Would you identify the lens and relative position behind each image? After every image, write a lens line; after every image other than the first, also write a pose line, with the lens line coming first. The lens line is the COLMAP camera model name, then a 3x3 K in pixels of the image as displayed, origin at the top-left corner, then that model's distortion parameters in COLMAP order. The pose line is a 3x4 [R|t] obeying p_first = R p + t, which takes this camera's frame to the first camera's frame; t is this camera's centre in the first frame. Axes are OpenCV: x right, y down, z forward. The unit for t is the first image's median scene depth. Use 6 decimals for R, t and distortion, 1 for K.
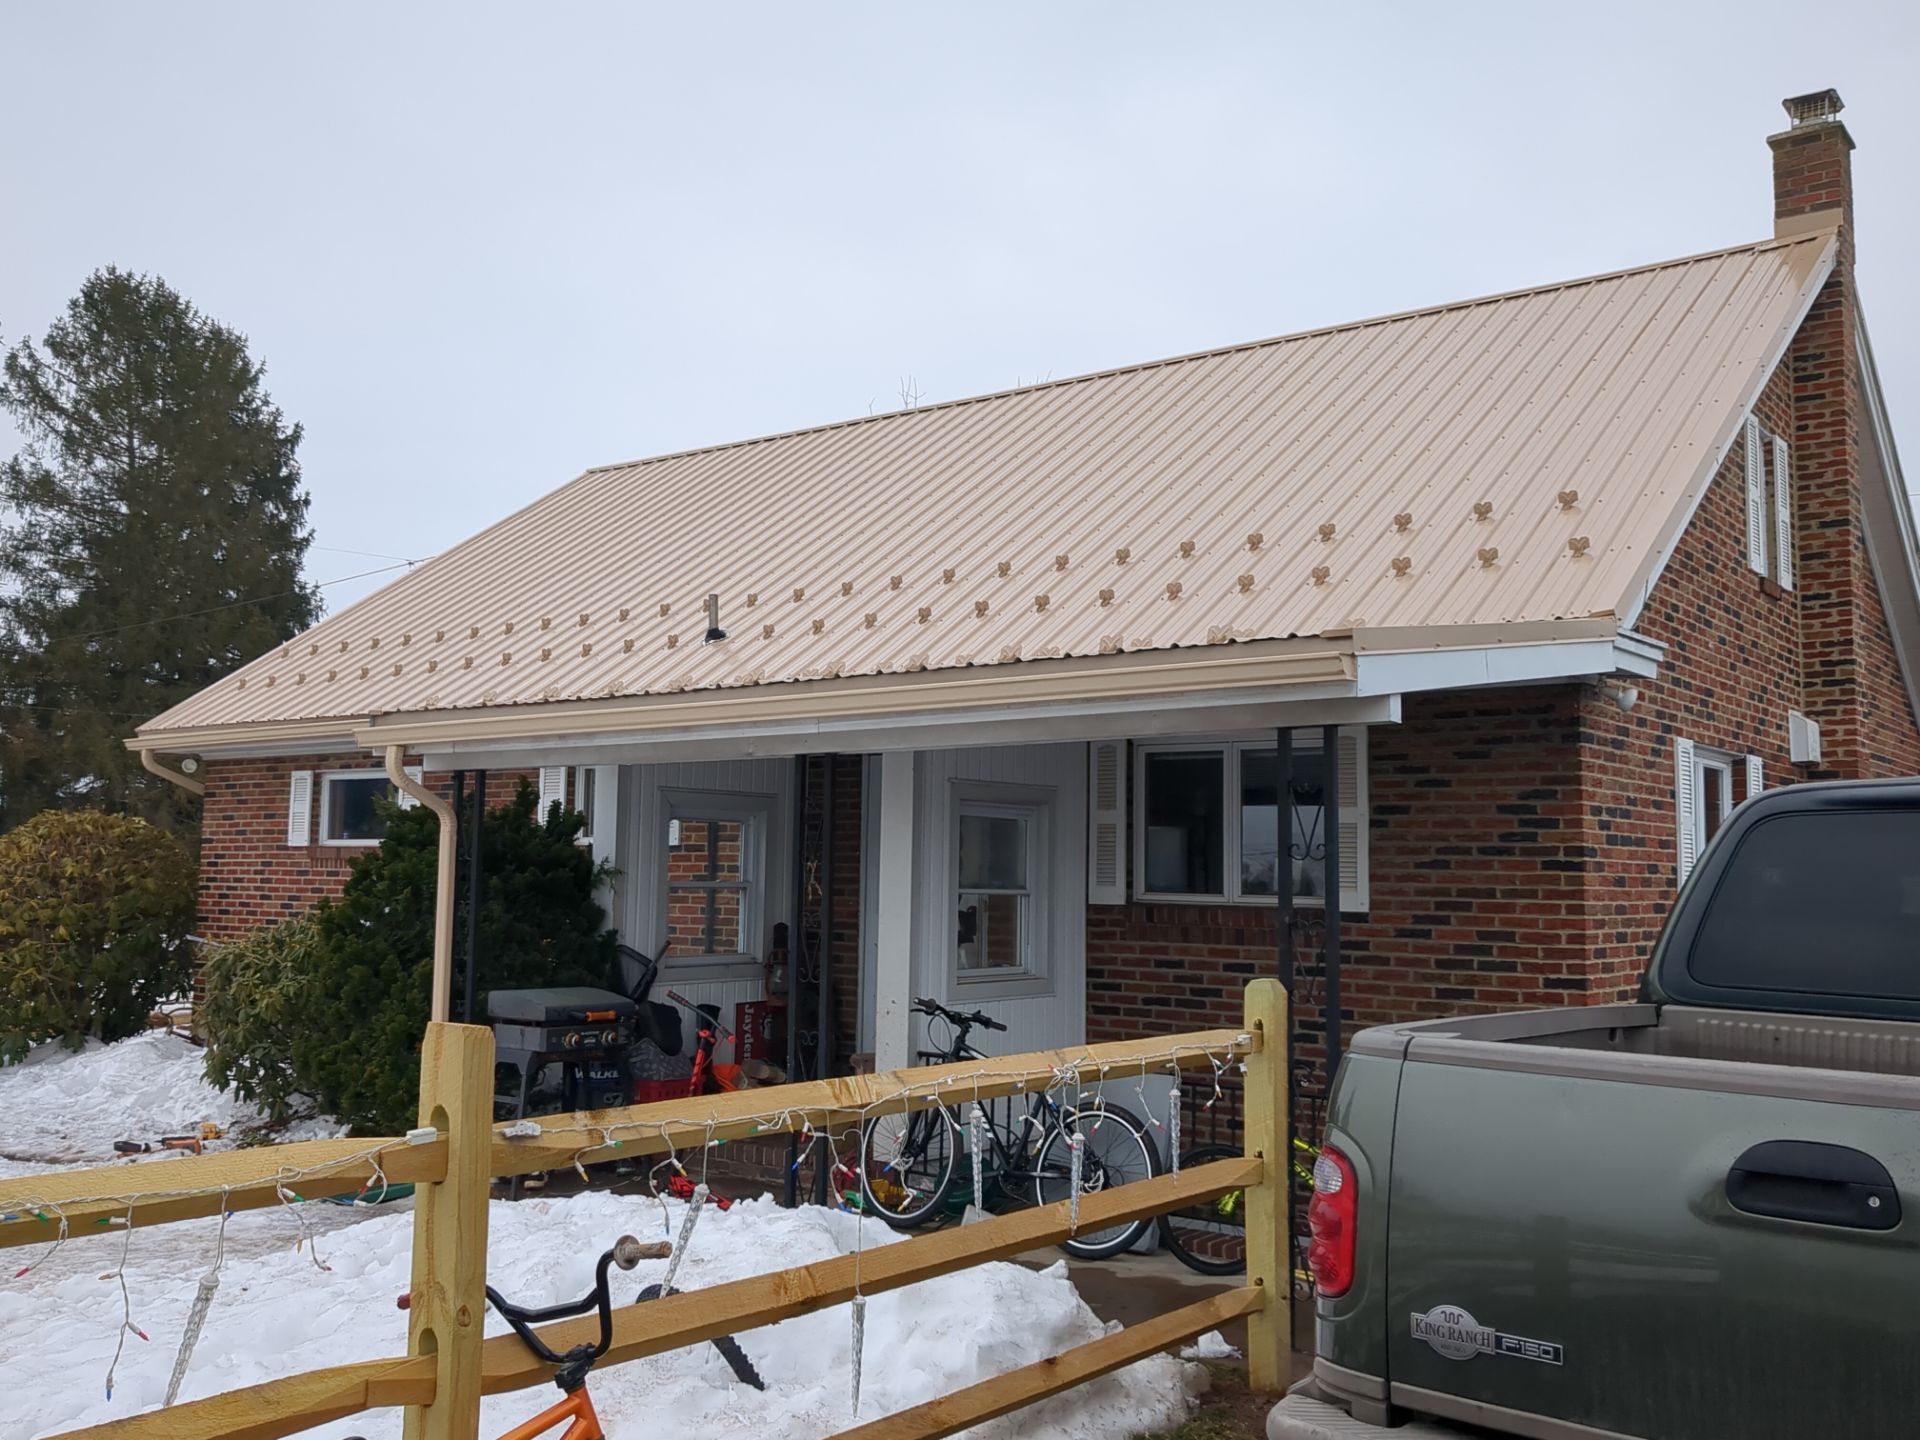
lens RADIAL K [[1796.8, 0, 960.0], [0, 1796.8, 720.0], [0, 0, 1]] dist [0.117354, -0.150924]
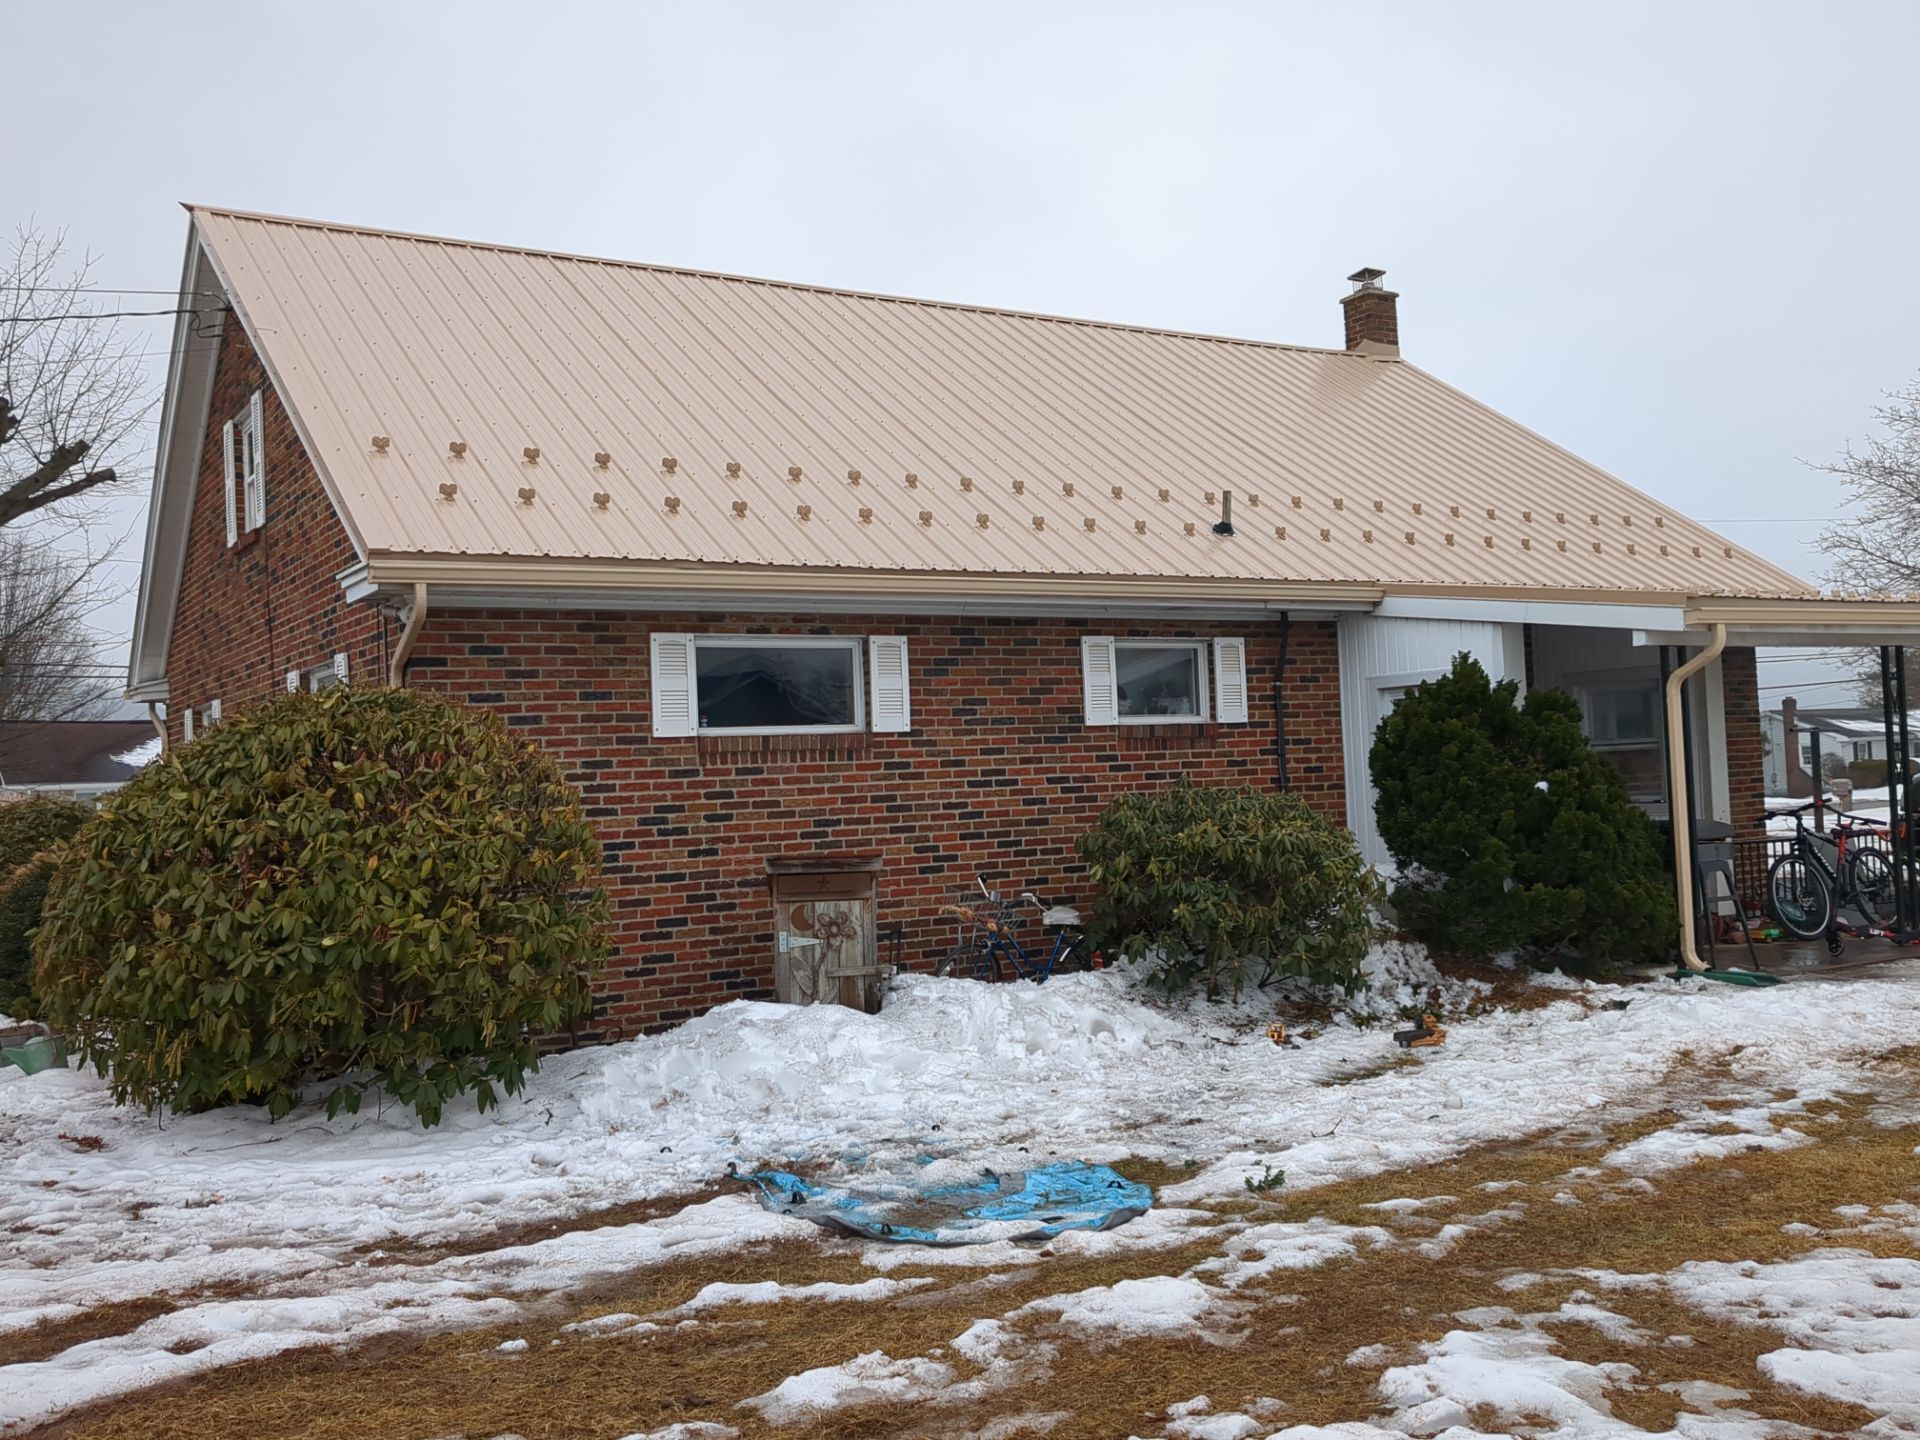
lens RADIAL K [[1796.8, 0, 960.0], [0, 1796.8, 720.0], [0, 0, 1]] dist [0.117354, -0.150924]
pose [[0.330414, 0.004959, 0.943823, -1.587187], [-0.032196, 0.999463, 0.006020, 0.086363], [-0.943287, -0.032377, 0.330396, 1.034955]]
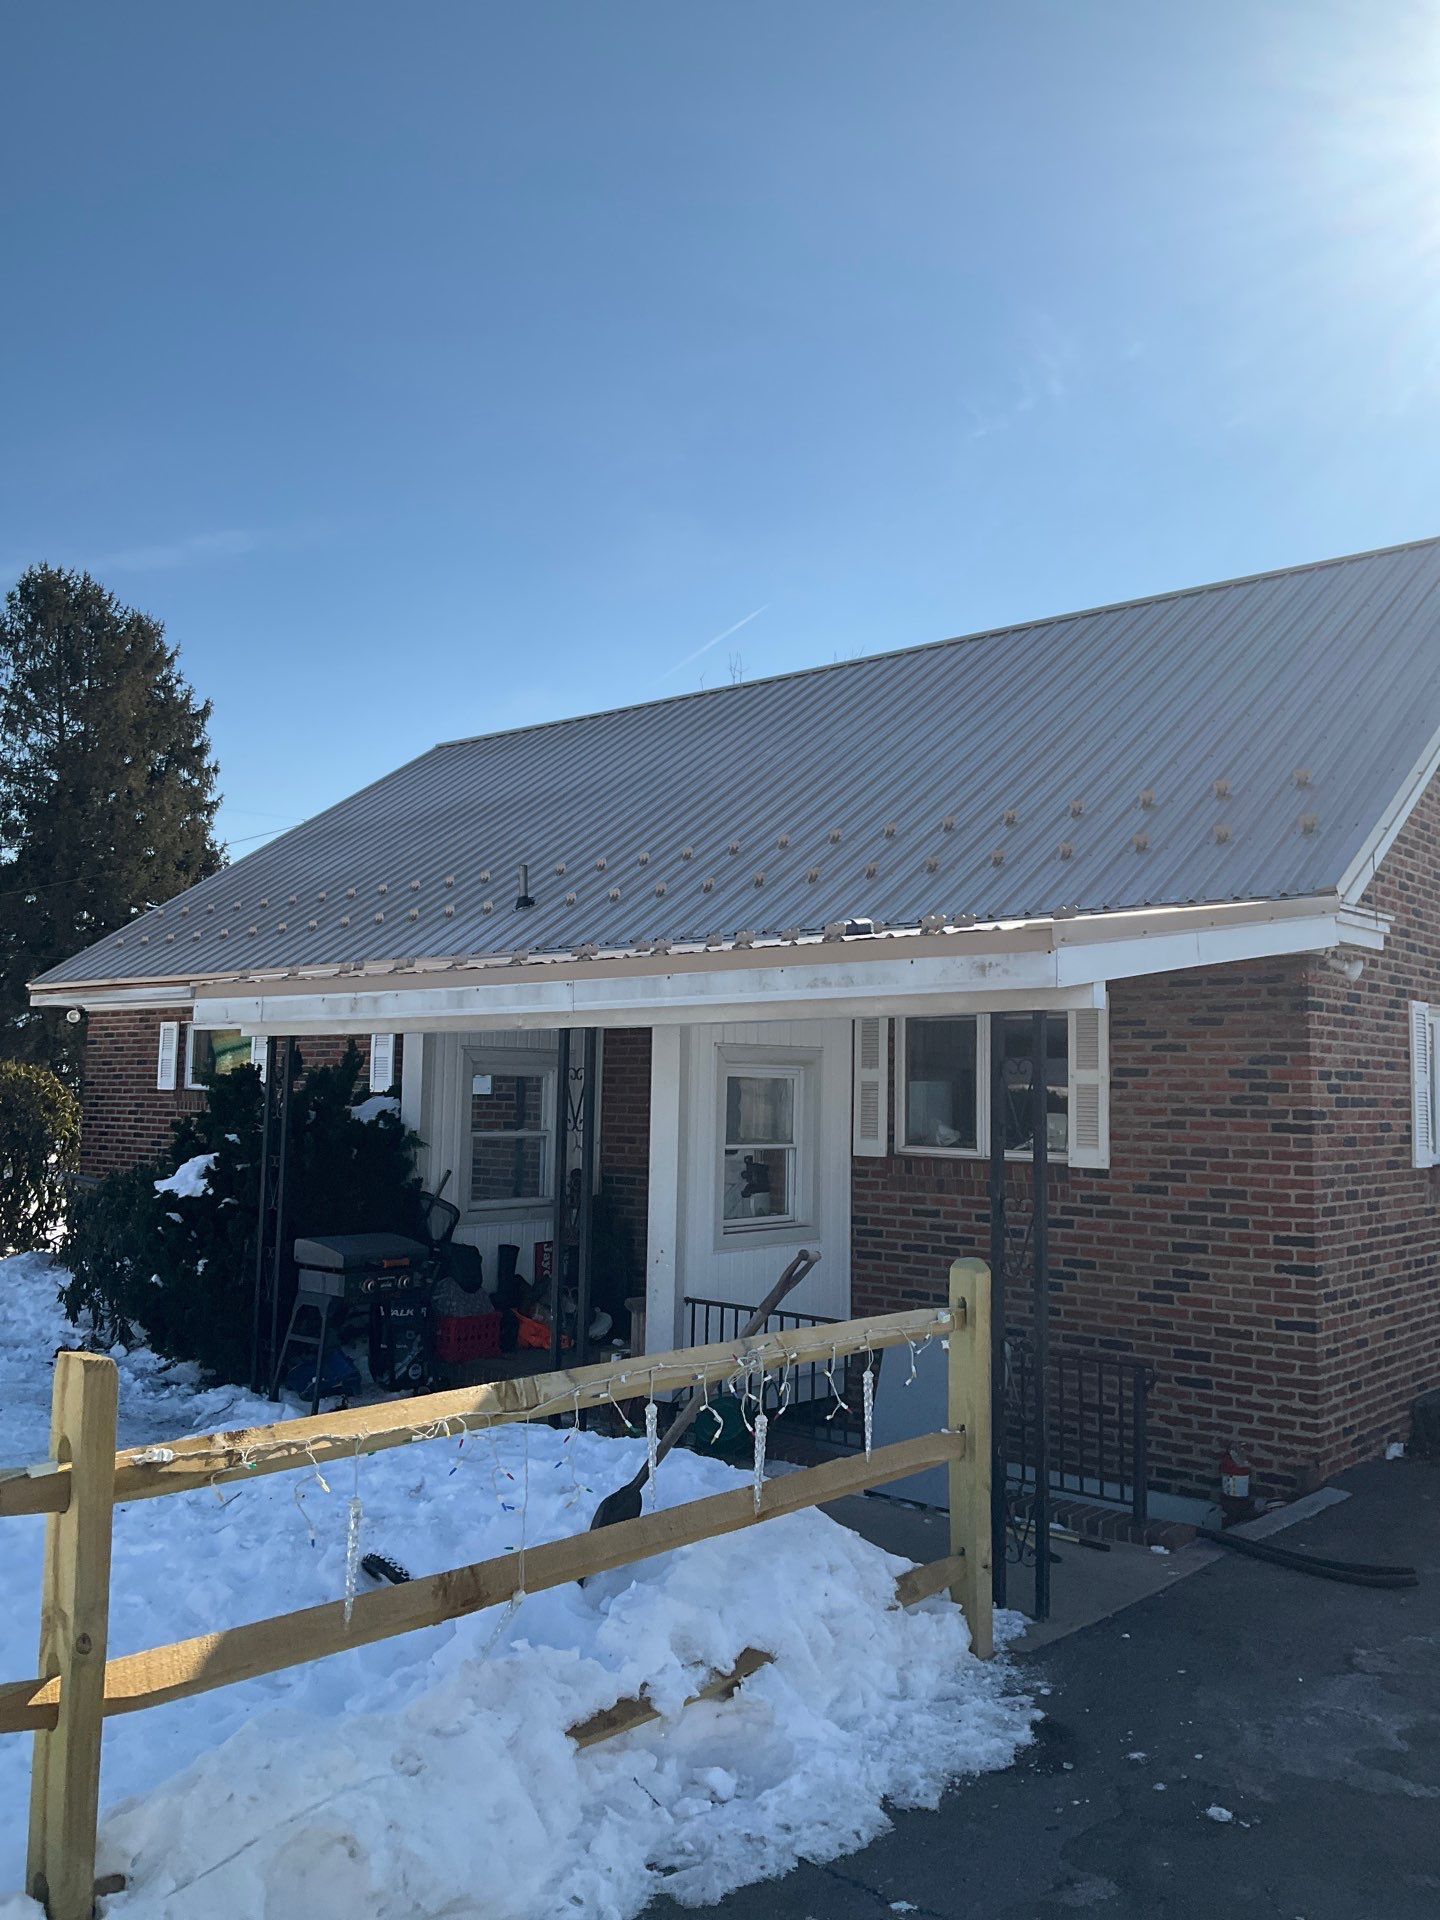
lens RADIAL K [[1606.6, 0, 720.0], [0, 1606.6, 960.0], [0, 0, 1]] dist [0.144872, -0.177667]
pose [[0.998702, -0.004099, -0.050778, 0.042931], [0.004227, 0.999988, 0.002410, -0.018080], [0.050768, -0.002622, 0.998707, 0.034543]]
